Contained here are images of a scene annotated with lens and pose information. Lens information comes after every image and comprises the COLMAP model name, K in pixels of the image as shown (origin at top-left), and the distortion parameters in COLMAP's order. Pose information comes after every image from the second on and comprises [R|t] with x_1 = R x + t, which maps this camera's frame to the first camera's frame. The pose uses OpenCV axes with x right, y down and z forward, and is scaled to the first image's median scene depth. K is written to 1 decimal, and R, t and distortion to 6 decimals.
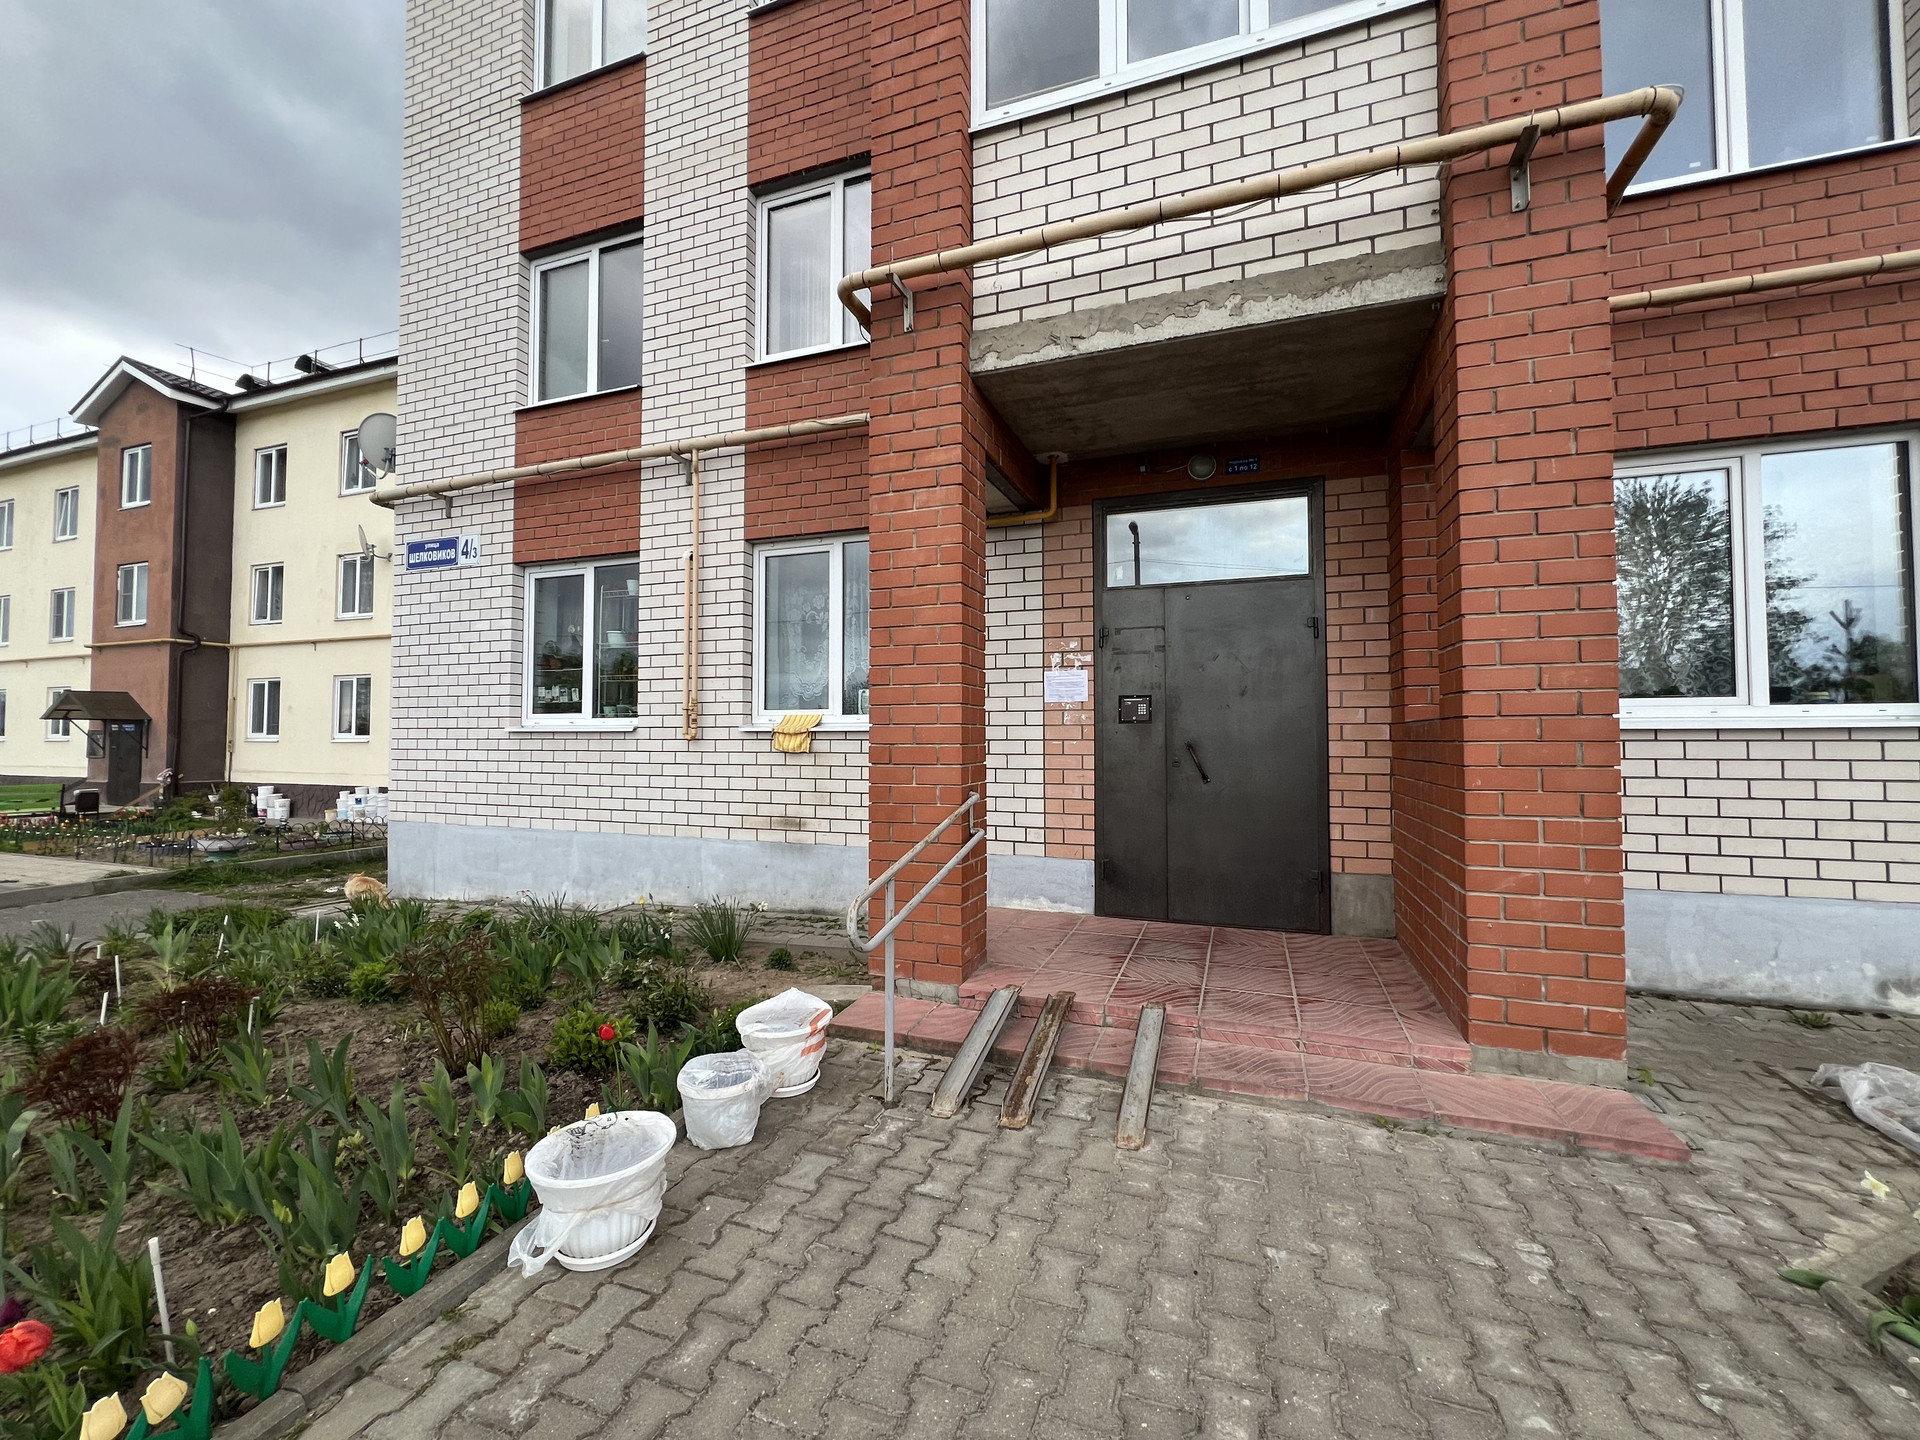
lens RADIAL K [[765.6, 0, 953.3], [0, 765.6, 720.9], [0, 0, 1]] dist [-0.003314, -0.000036]
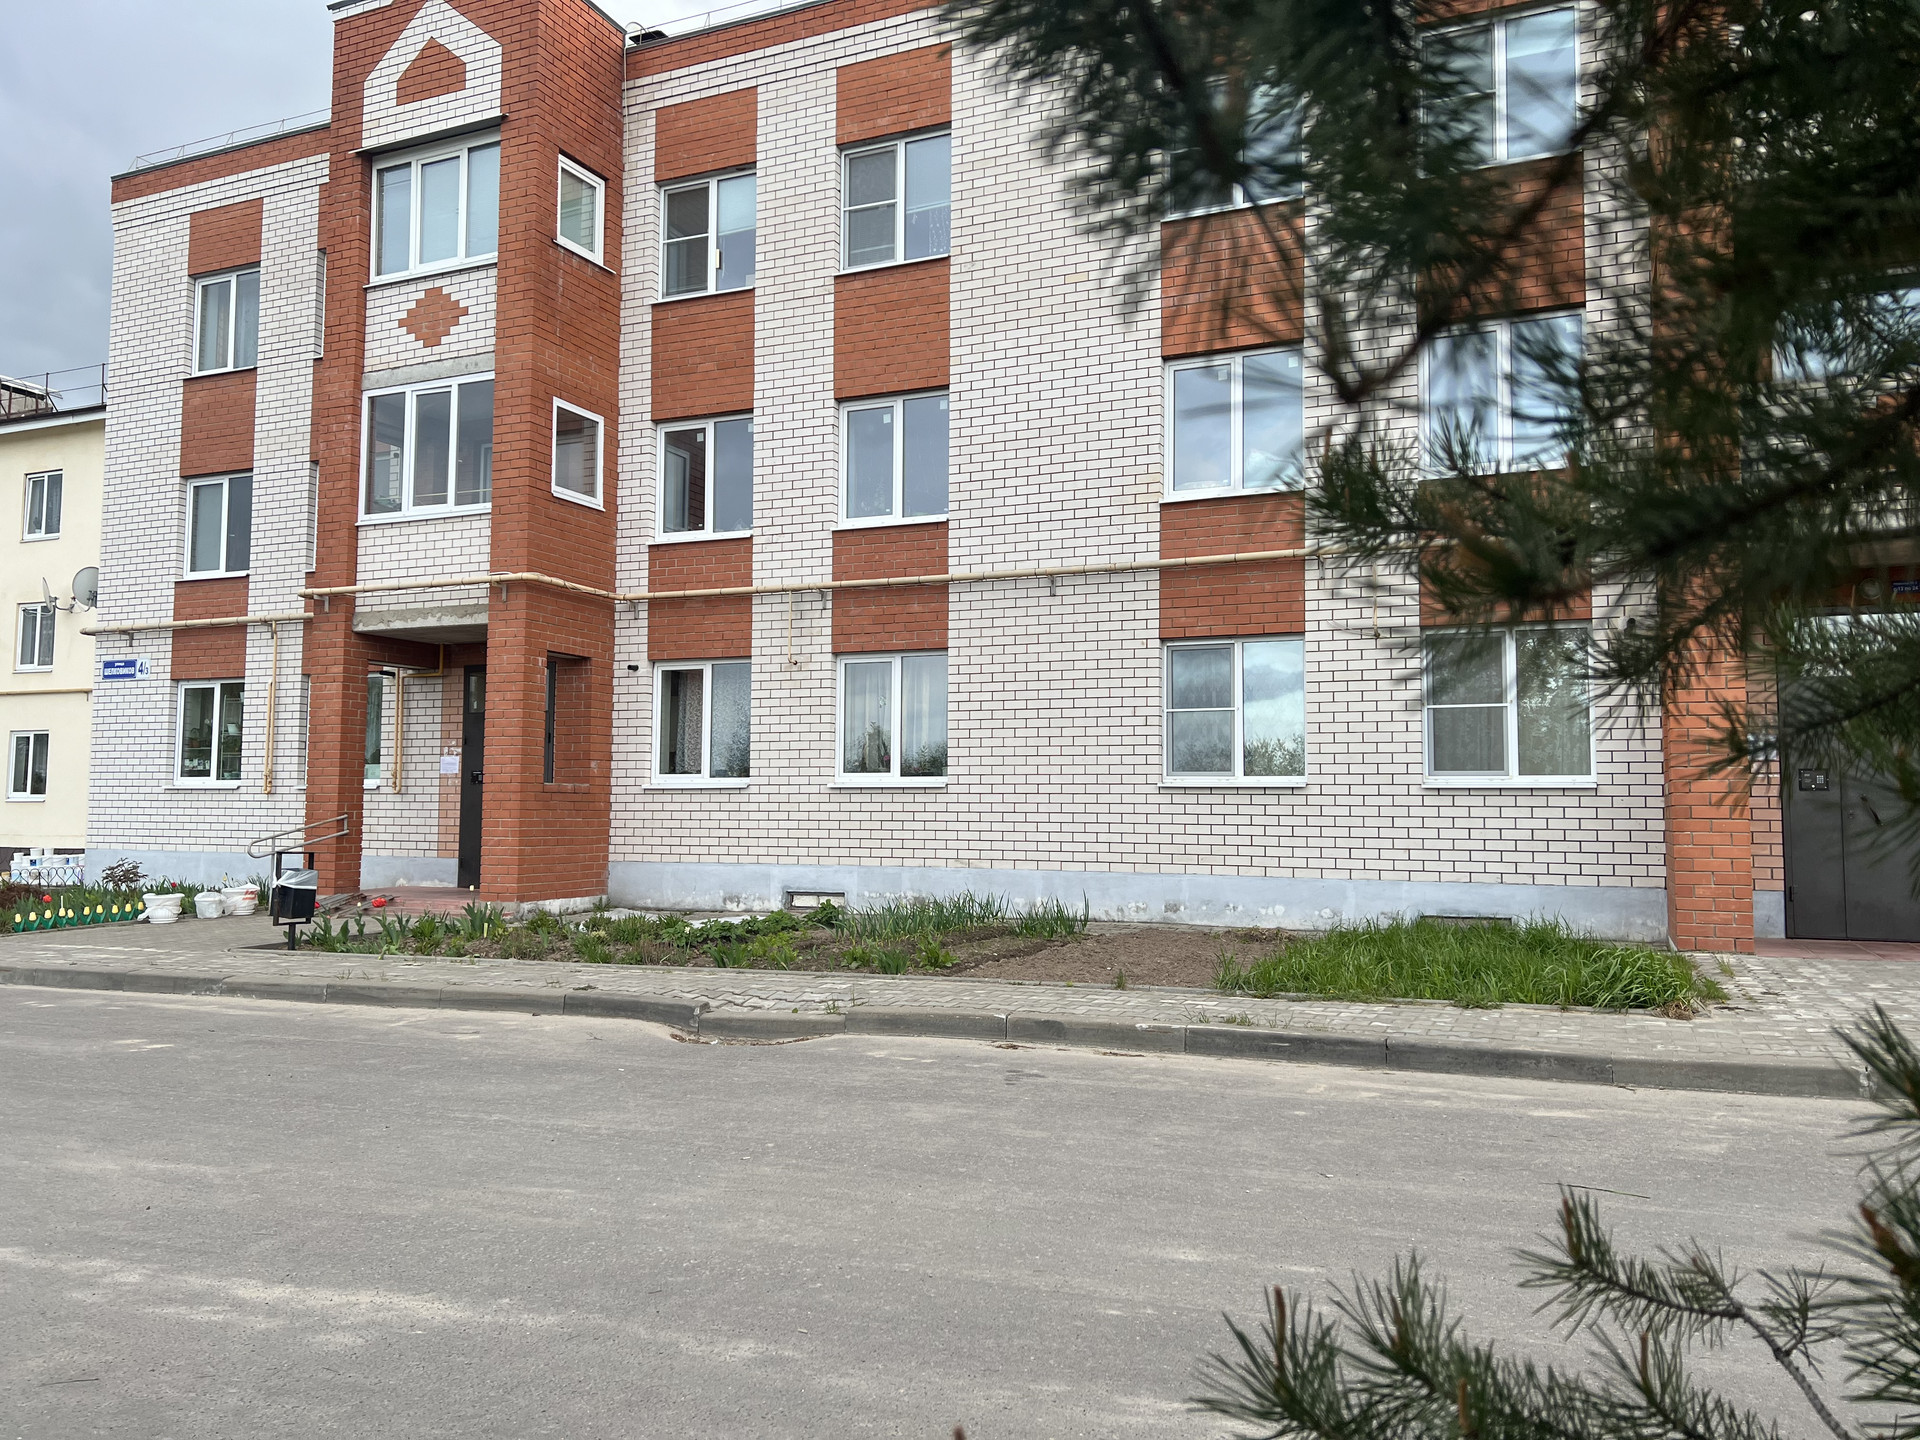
lens RADIAL K [[1442.1, 0, 964.1], [0, 1442.1, 718.1], [0, 0, 1]] dist [0.011302, -0.010044]
pose [[0.998309, 0.002193, -0.058081, 1.187772], [-0.004663, 0.999089, -0.042430, -0.011741], [0.057935, 0.042629, 0.997410, -1.806024]]
